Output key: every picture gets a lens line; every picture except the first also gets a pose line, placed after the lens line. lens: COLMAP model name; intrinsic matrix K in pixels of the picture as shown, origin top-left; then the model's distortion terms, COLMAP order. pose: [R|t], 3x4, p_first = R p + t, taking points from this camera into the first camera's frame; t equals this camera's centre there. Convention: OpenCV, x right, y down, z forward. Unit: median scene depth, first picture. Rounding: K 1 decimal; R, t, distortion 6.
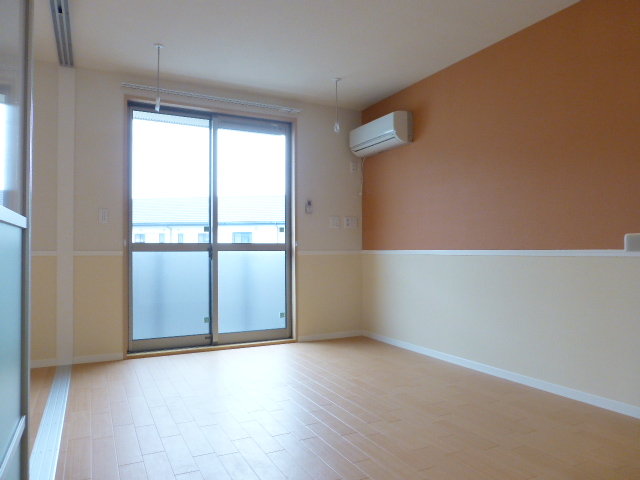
lens RADIAL K [[471.1, 0, 318.1], [0, 471.1, 238.5], [0, 0, 1]] dist [-0.001656, -0.021938]
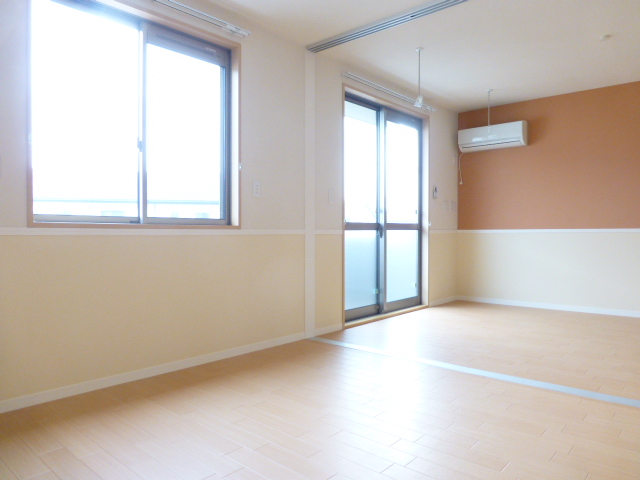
lens RADIAL K [[471.1, 0, 319.4], [0, 471.1, 240.2], [0, 0, 1]] dist [-0.001656, -0.021938]
pose [[0.923343, -0.006099, 0.383927, -0.758570], [-0.010850, 0.999060, 0.041965, 0.005212], [-0.383822, -0.042914, 0.922410, 0.023732]]
